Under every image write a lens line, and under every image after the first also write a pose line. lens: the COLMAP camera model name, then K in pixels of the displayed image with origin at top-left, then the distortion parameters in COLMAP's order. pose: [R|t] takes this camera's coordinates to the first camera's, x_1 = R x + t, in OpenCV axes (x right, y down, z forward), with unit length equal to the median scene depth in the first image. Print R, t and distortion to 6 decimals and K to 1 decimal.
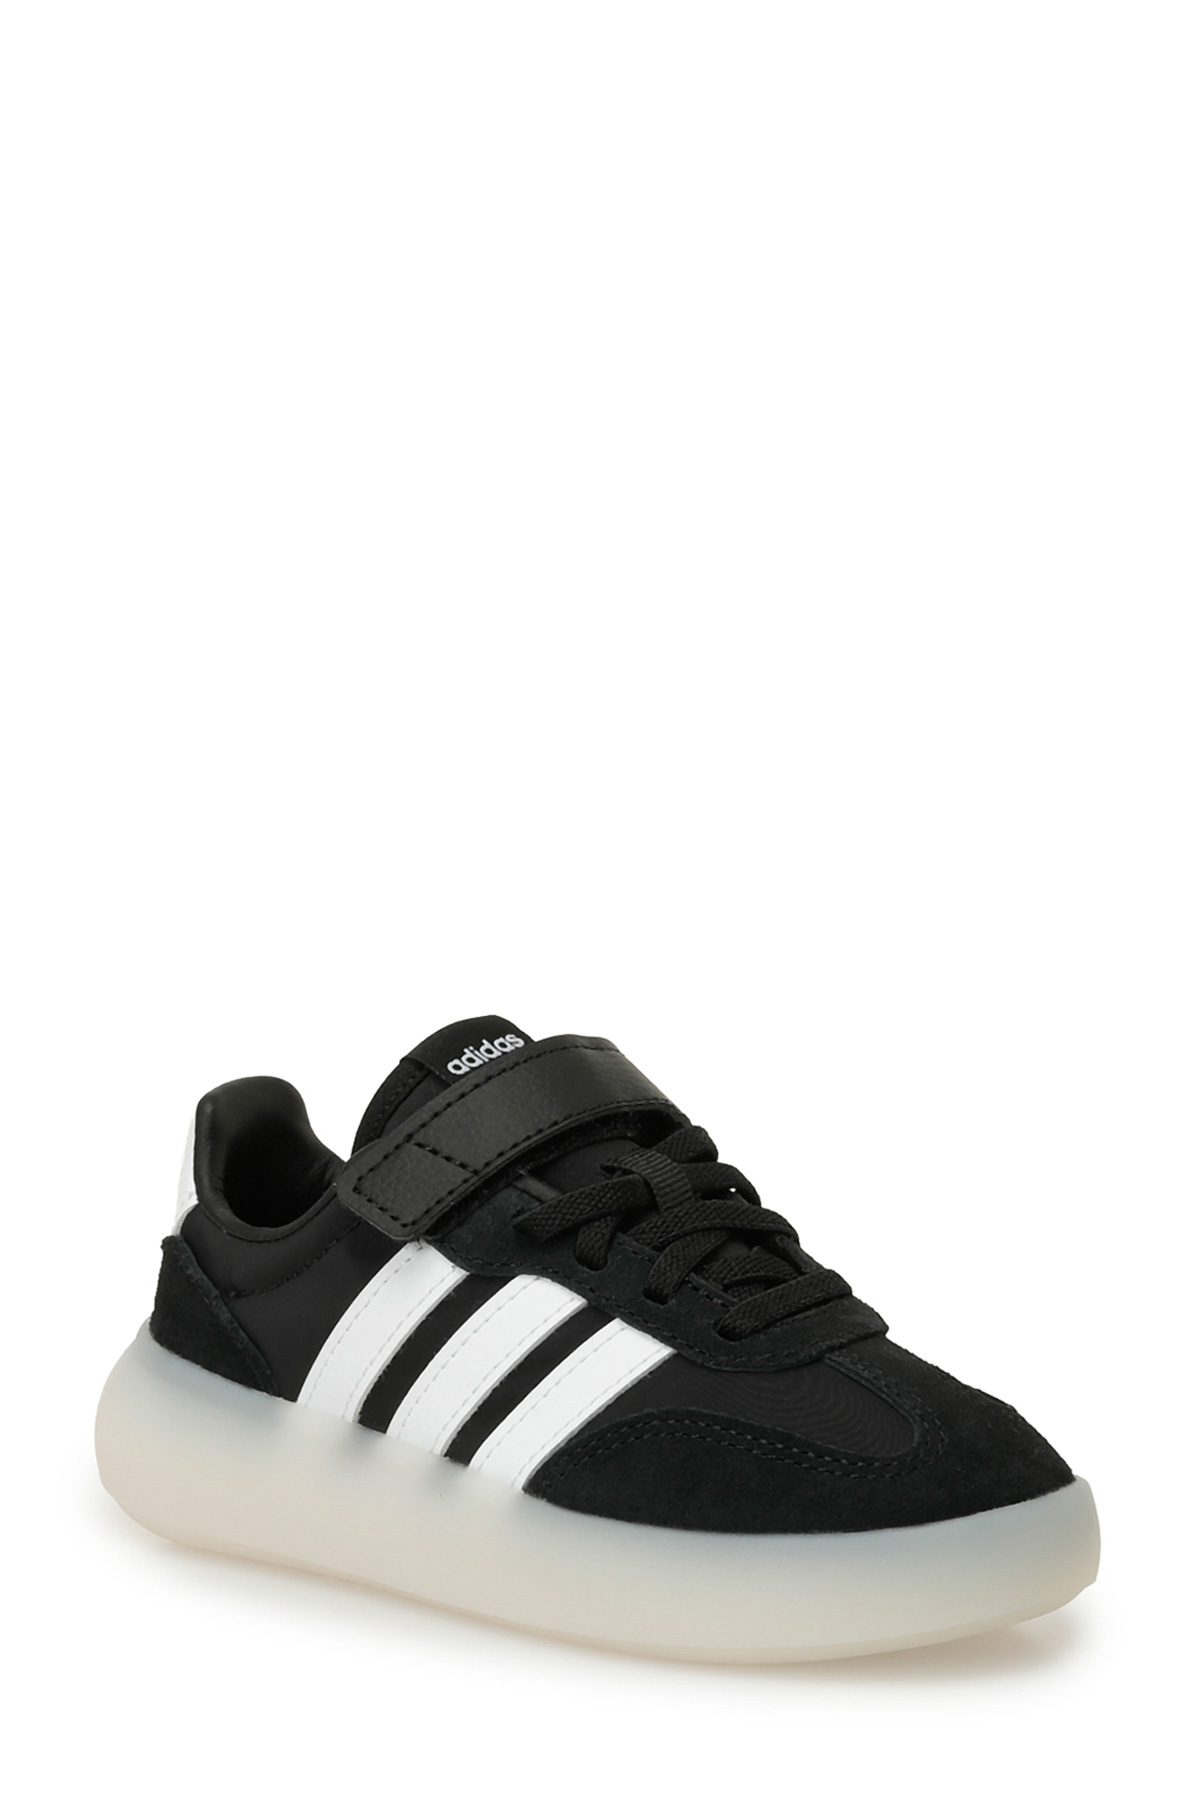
lens RADIAL K [[4994.7, 0, 601.3], [0, 4994.7, 900.4], [0, 0, 1]] dist [-0.155990, 0.000000]
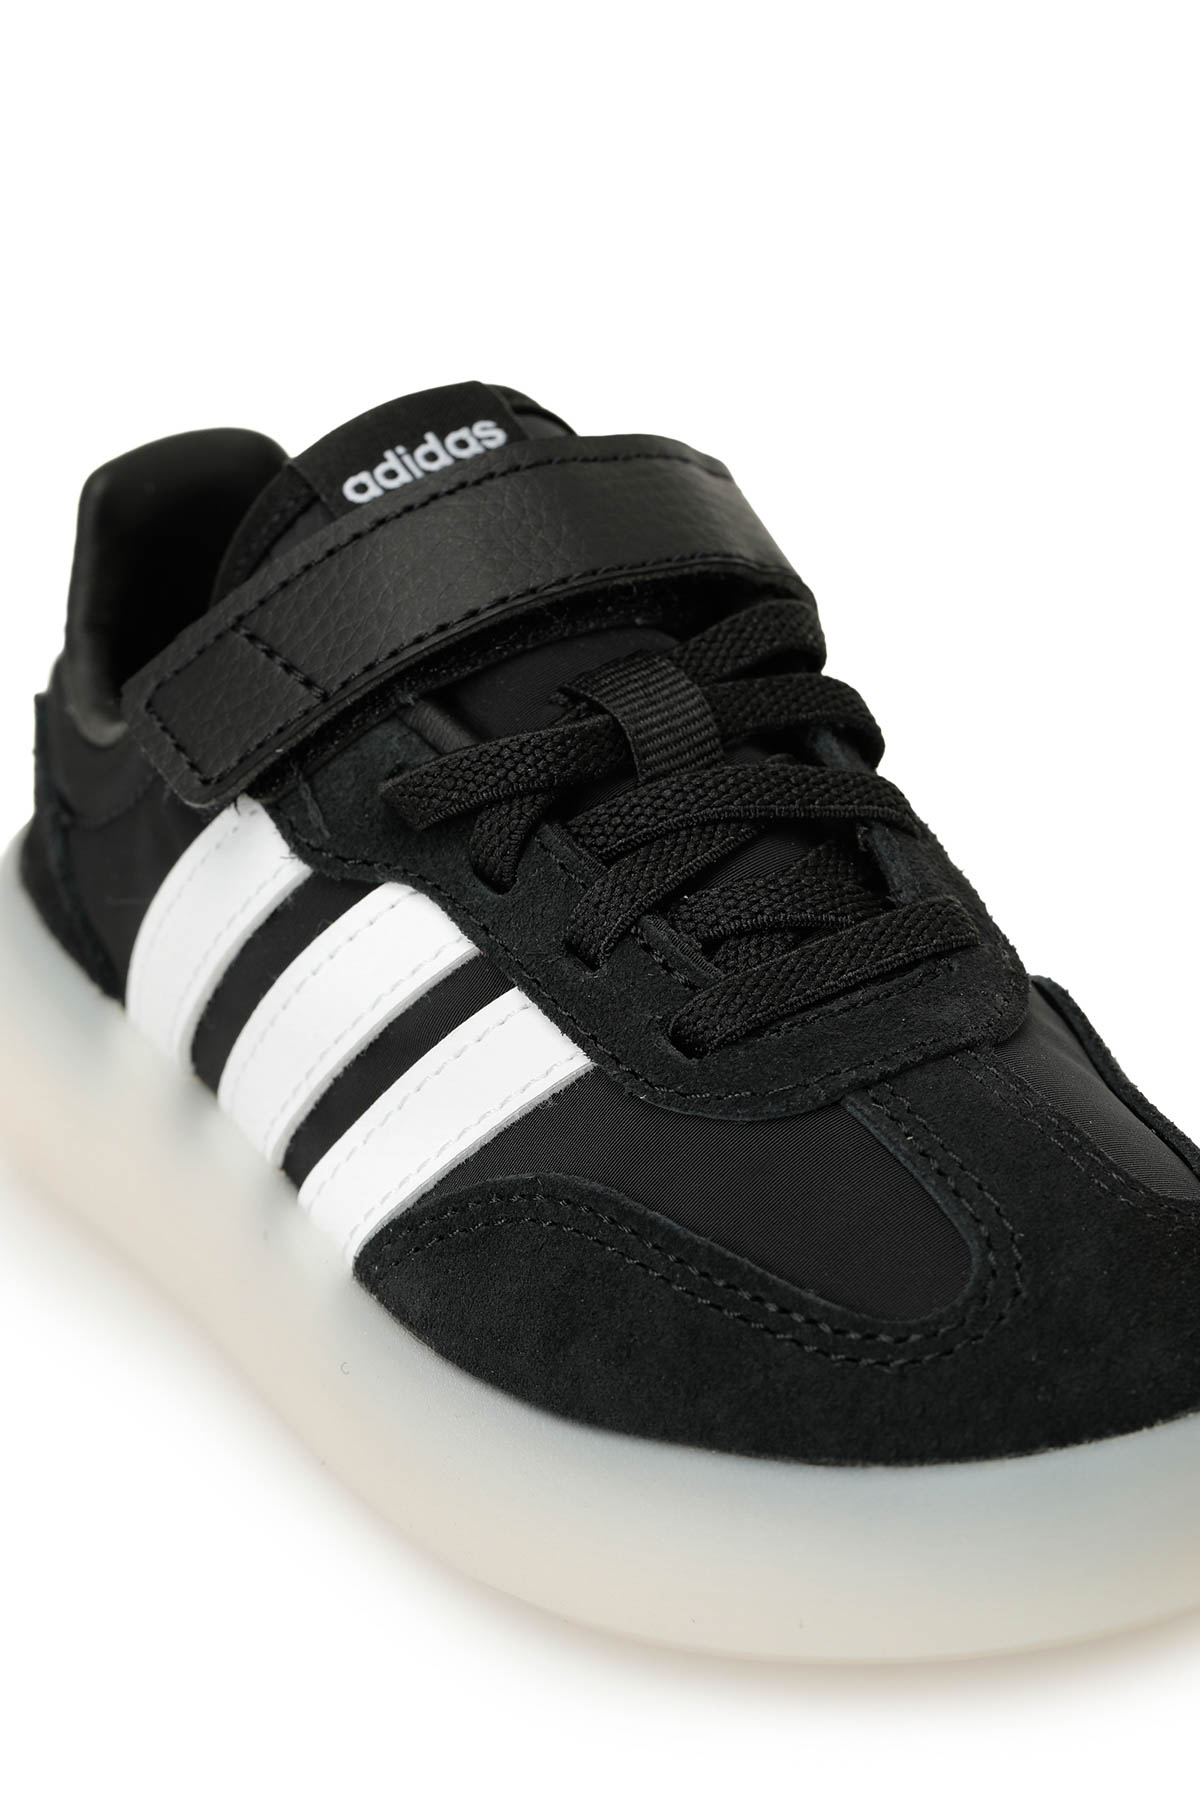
lens RADIAL K [[4994.7, 0, 598.1], [0, 4994.7, 898.3], [0, 0, 1]] dist [-0.155990, 0.000000]
pose [[0.971544, 0.062774, -0.228389, 0.137728], [-0.011971, 0.976022, 0.217341, -0.047980], [0.236556, -0.208422, 0.949000, 0.458912]]
